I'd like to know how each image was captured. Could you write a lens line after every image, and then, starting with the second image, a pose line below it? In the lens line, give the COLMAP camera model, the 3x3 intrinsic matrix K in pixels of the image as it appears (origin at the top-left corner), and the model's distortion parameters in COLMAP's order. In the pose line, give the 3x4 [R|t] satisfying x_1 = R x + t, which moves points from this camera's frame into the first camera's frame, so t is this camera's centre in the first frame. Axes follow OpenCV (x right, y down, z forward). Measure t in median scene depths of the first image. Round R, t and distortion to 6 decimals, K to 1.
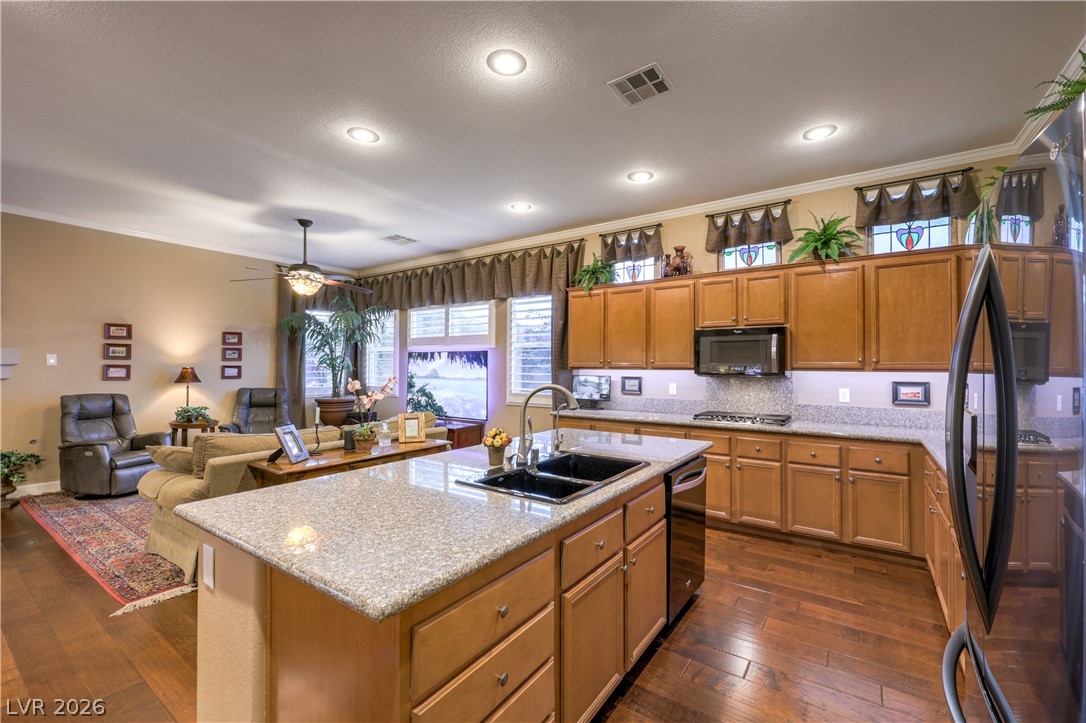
lens RADIAL K [[455.1, 0, 550.2], [0, 455.1, 359.1], [0, 0, 1]] dist [0.001449, 0.000047]
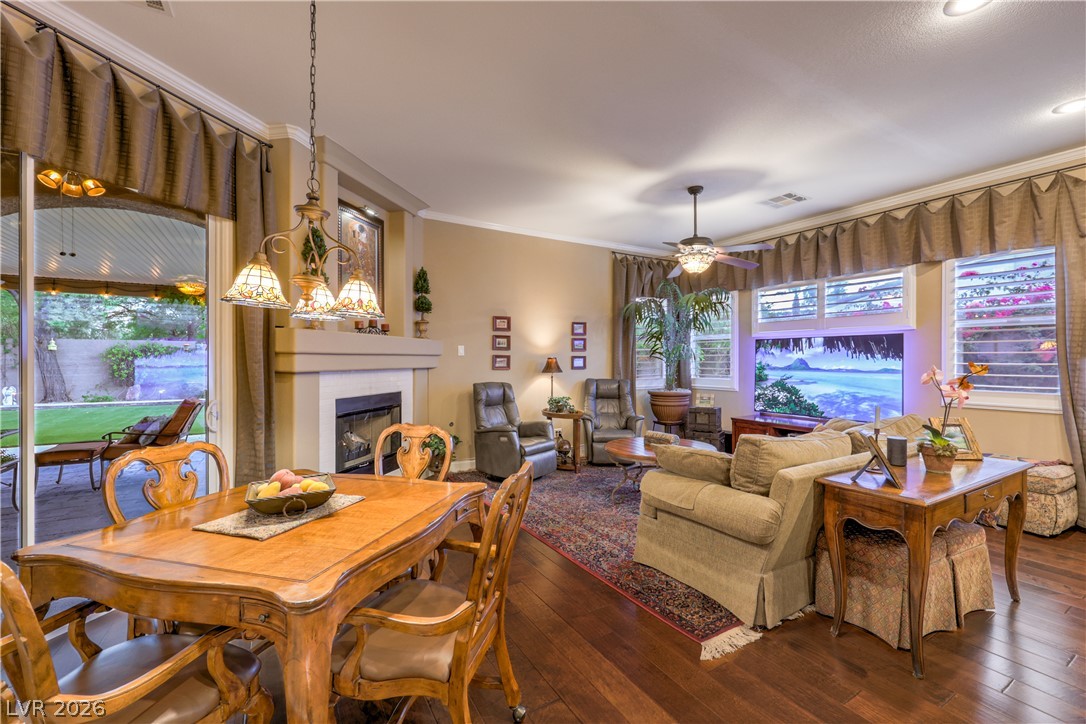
lens RADIAL K [[455.1, 0, 550.2], [0, 455.1, 359.6], [0, 0, 1]] dist [0.001449, 0.000047]
pose [[0.912653, -0.004035, -0.408715, -0.384925], [0.009518, 0.999890, 0.011381, 0.011241], [0.408624, -0.014277, 0.912591, 0.074343]]
